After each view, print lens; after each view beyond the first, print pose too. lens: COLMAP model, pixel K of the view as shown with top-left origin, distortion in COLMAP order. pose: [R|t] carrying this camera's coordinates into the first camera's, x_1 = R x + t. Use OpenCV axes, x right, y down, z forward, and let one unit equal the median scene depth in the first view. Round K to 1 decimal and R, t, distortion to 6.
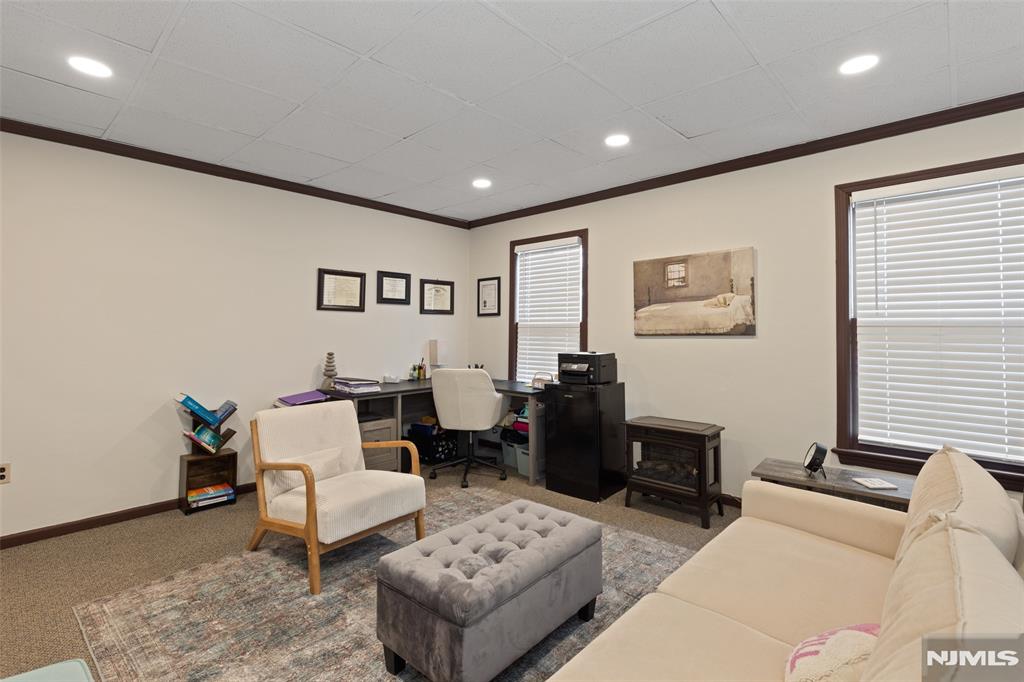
lens RADIAL K [[464.2, 0, 509.0], [0, 464.2, 330.2], [0, 0, 1]] dist [0.001106, -0.000023]
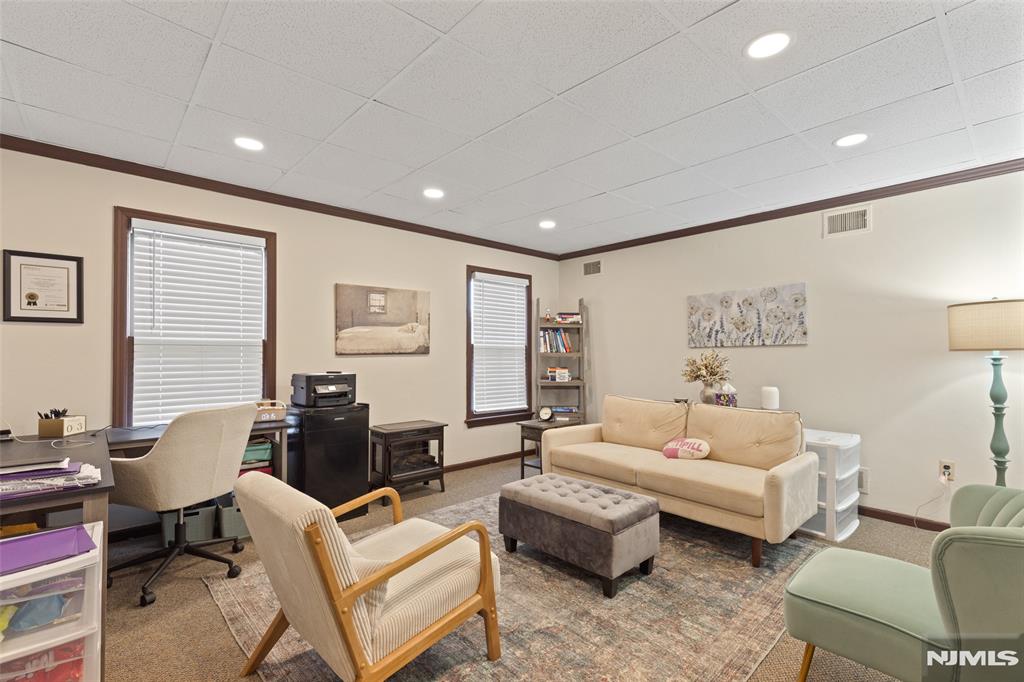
lens RADIAL K [[458.4, 0, 511.9], [0, 458.4, 364.3], [0, 0, 1]] dist [-0.000793, -0.000135]
pose [[0.092523, -0.027891, 0.995320, -0.757848], [-0.006162, 0.999572, 0.028583, 0.000802], [-0.995691, -0.008778, 0.092312, 0.547931]]
